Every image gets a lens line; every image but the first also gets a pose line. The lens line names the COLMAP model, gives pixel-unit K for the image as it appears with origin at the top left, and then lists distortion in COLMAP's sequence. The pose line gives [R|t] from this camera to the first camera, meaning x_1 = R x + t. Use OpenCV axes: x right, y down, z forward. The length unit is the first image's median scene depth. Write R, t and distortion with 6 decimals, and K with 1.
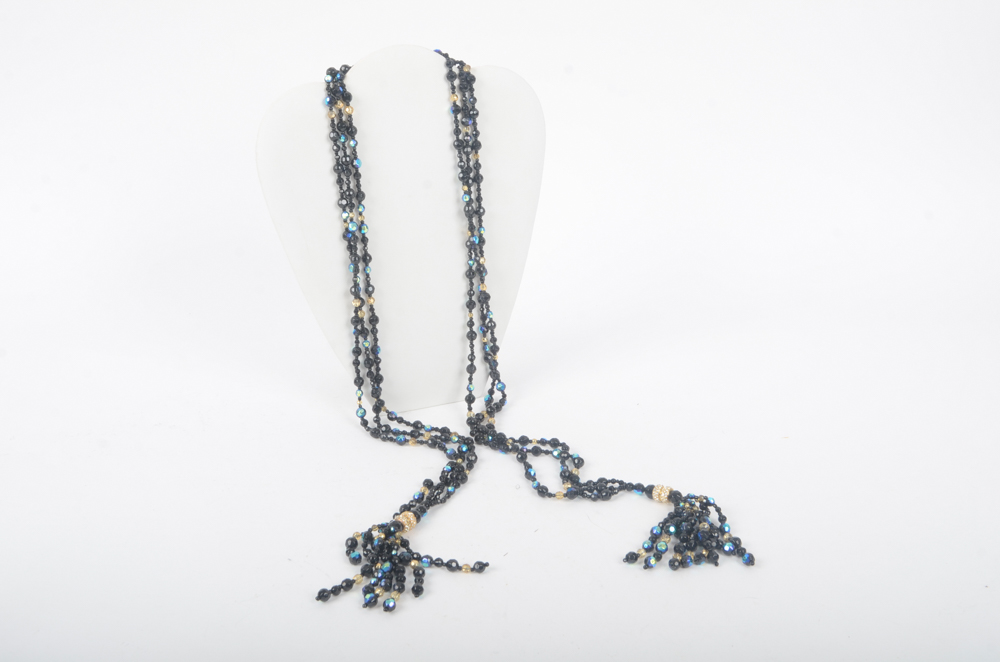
lens RADIAL K [[1298.1, 0, 500.1], [0, 1298.1, 330.5], [0, 0, 1]] dist [-0.007548, 0.000000]
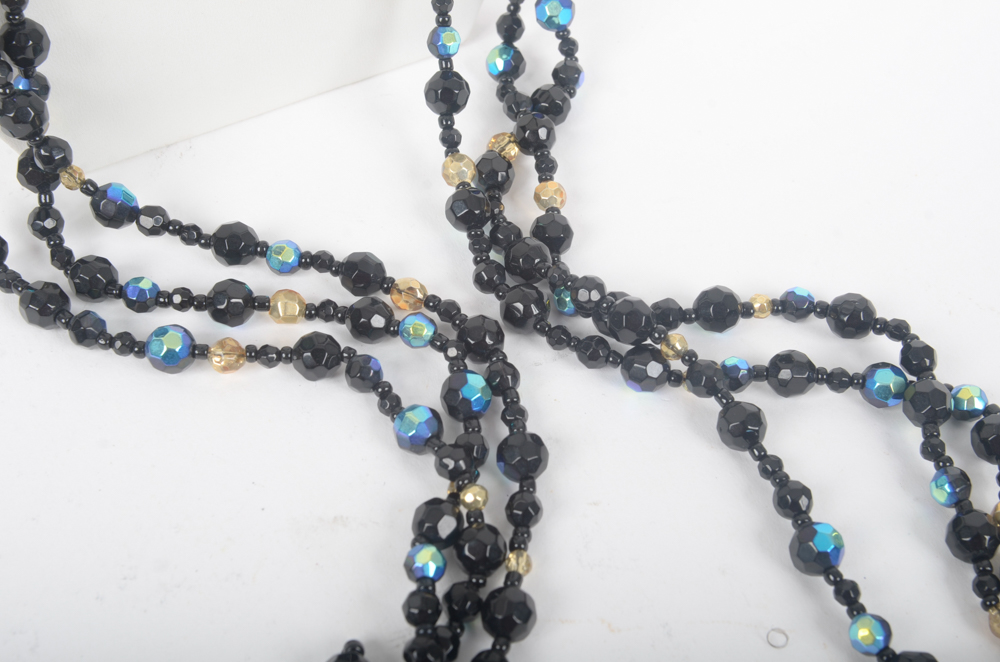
lens RADIAL K [[1527.0, 0, 500.6], [0, 1527.0, 331.4], [0, 0, 1]] dist [0.084880, 0.000000]
pose [[0.986829, -0.077470, 0.142013, -0.057236], [0.007805, 0.899651, 0.436539, -0.029449], [-0.161581, -0.429681, 0.888406, 0.751773]]
